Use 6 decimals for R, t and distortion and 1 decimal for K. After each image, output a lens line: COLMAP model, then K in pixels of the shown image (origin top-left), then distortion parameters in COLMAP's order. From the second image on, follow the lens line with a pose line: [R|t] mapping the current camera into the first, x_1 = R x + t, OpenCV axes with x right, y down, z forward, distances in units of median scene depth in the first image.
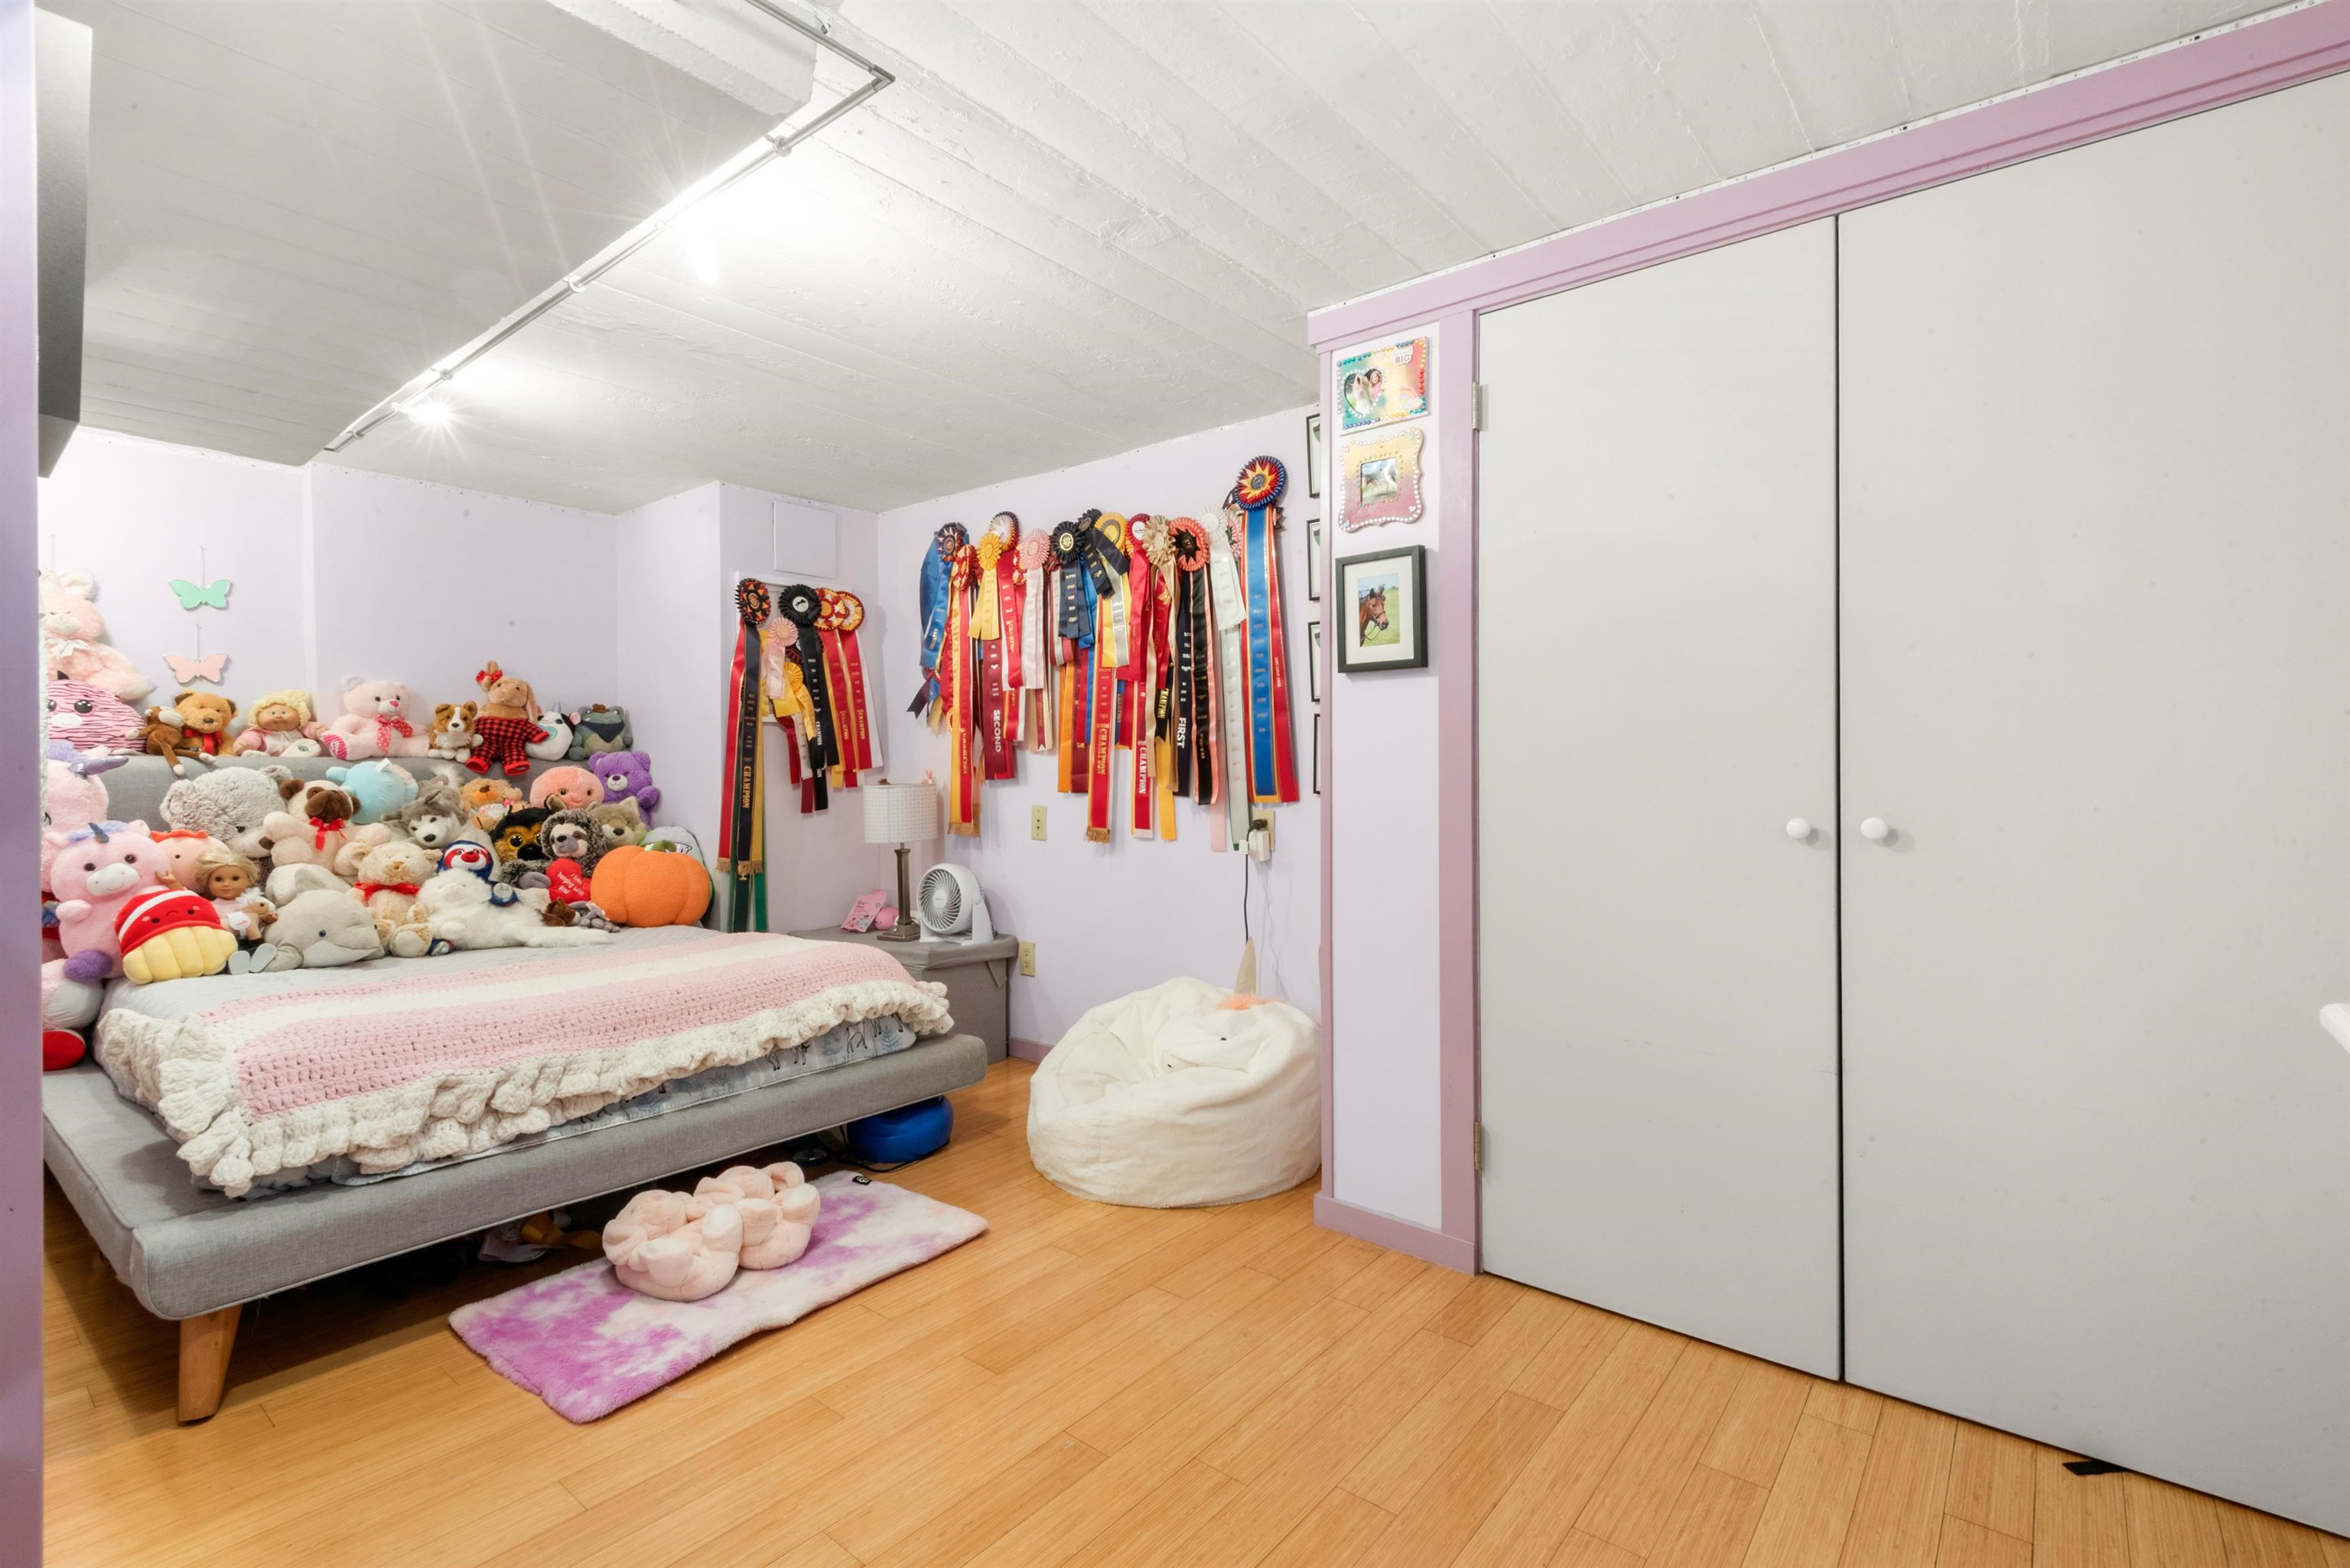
lens RADIAL K [[1087.8, 0, 1189.0], [0, 1087.8, 797.7], [0, 0, 1]] dist [0.030474, -0.024872]
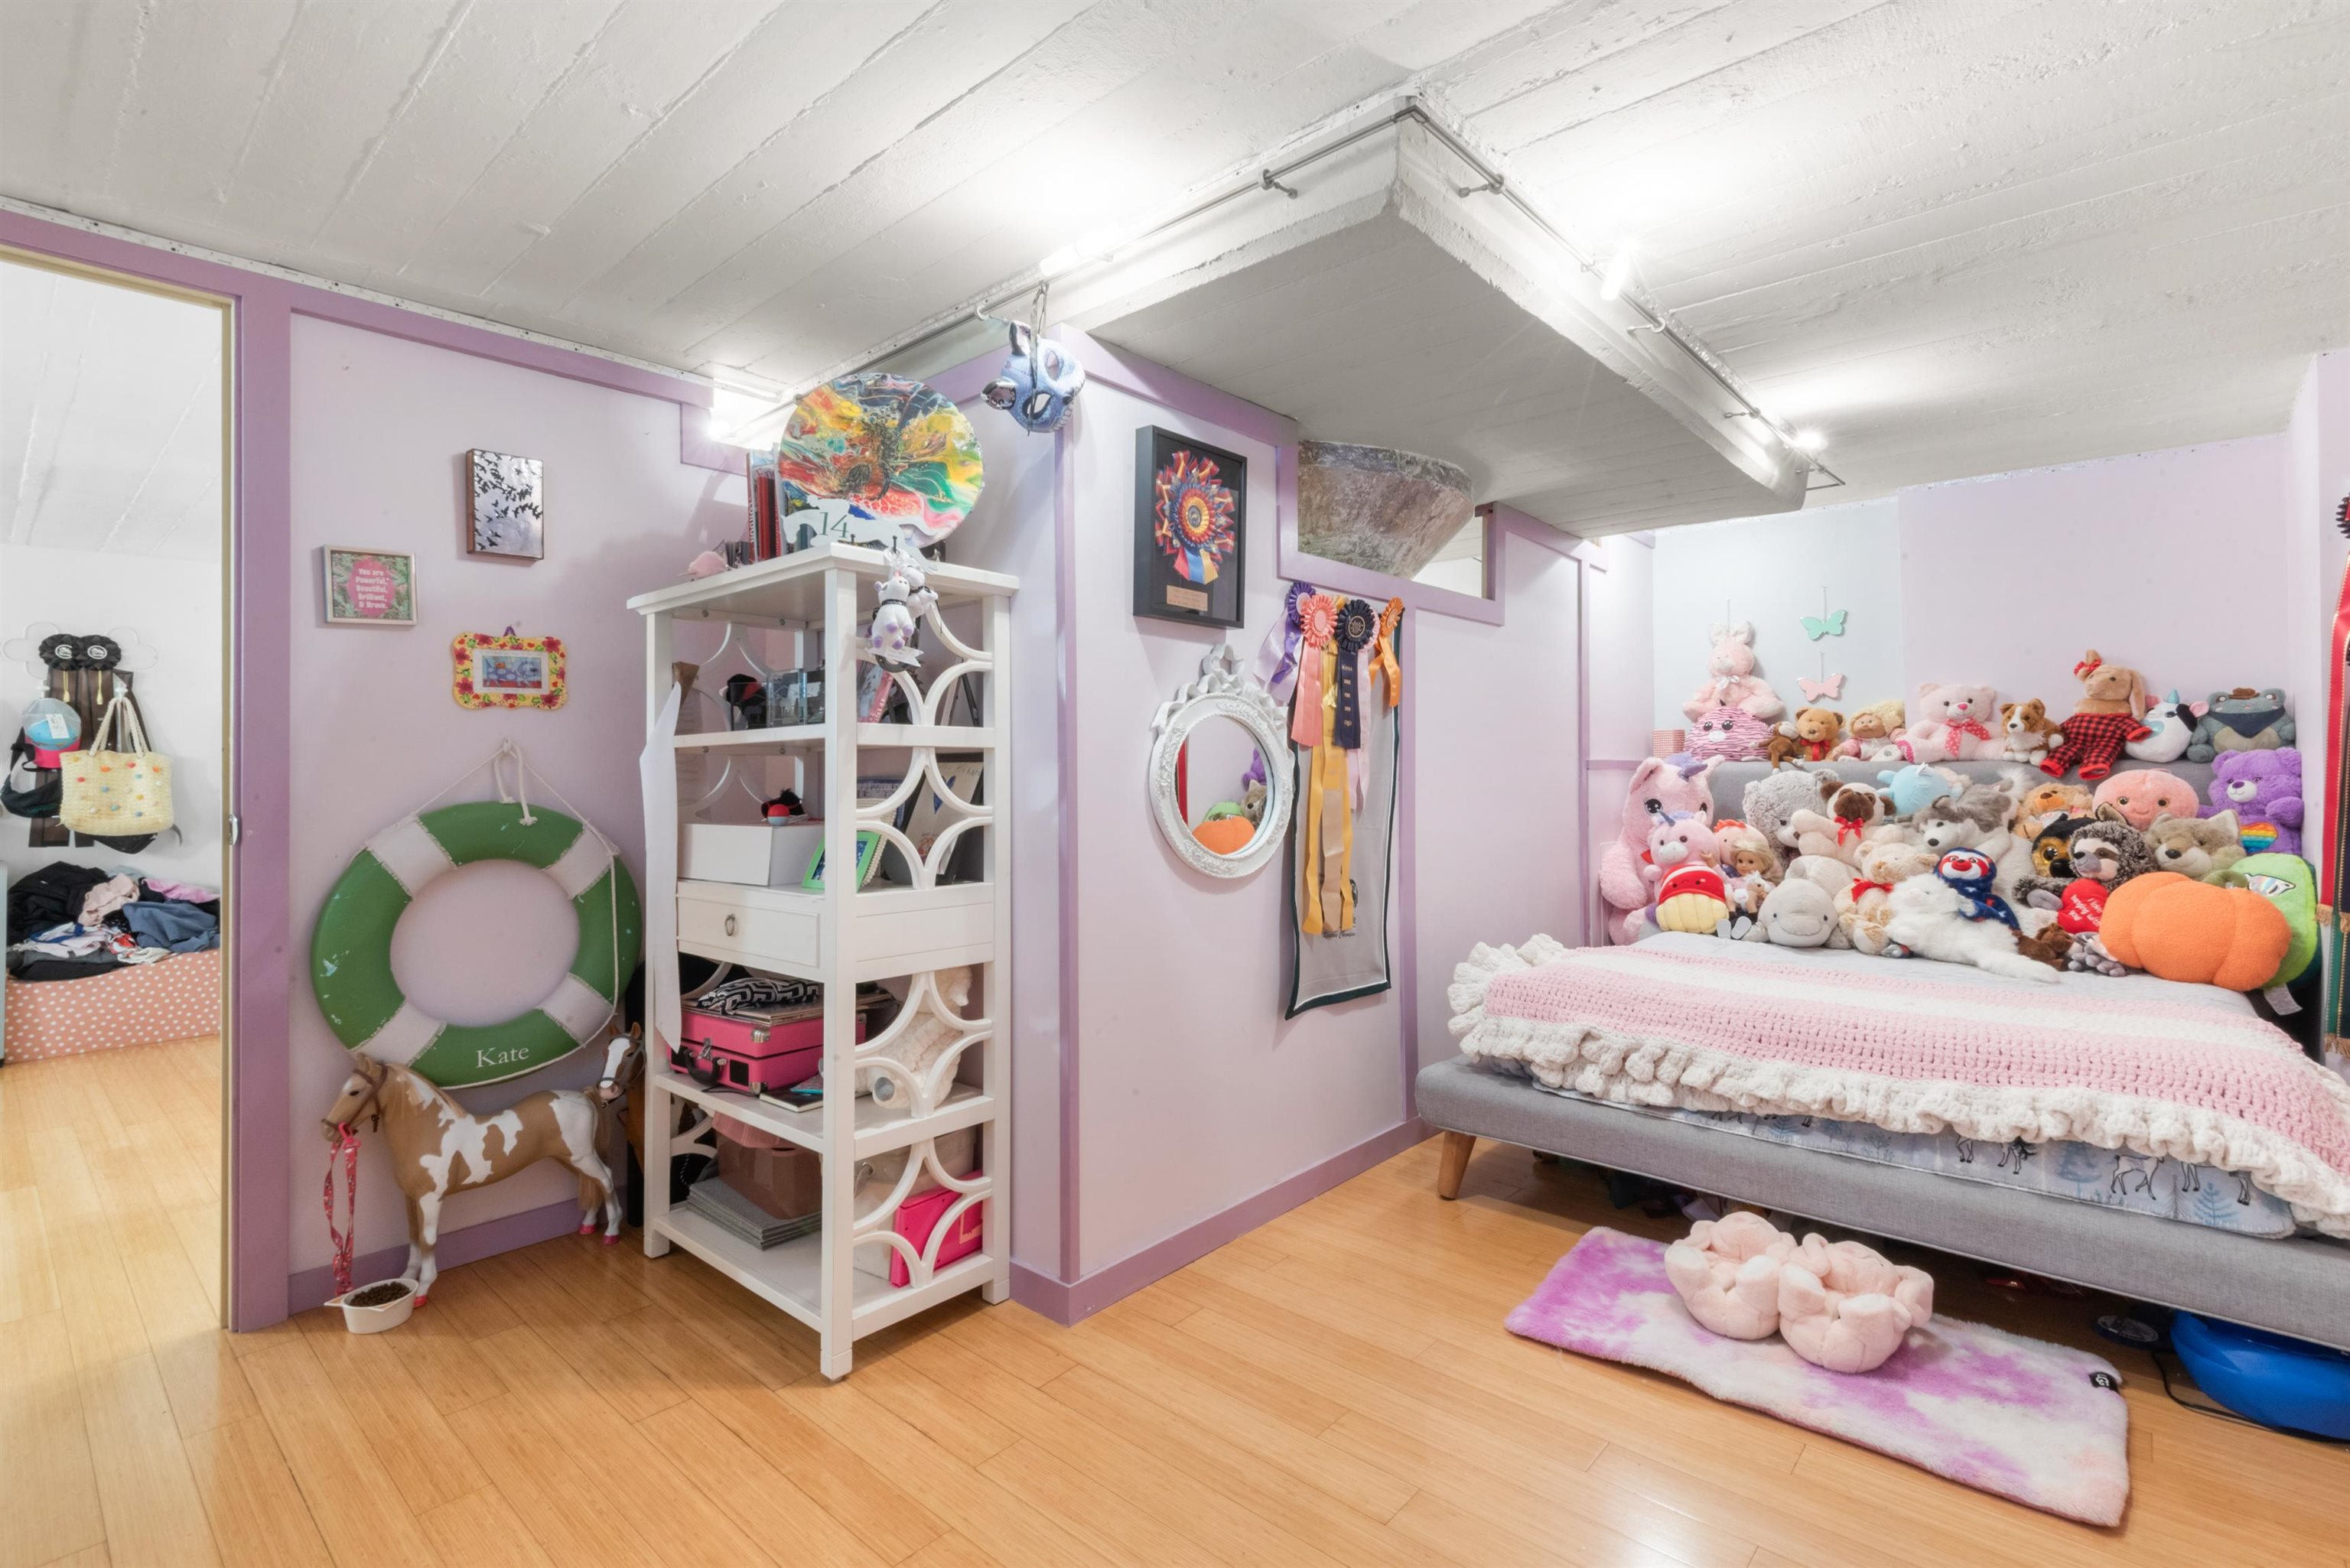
lens RADIAL K [[1088.1, 0, 1182.2], [0, 1088.1, 796.9], [0, 0, 1]] dist [0.045235, -0.025548]
pose [[-0.060735, 0.027236, -0.997782, 0.372020], [-0.024683, 0.999281, 0.028779, -0.017598], [0.997849, 0.026376, -0.060019, 0.409448]]
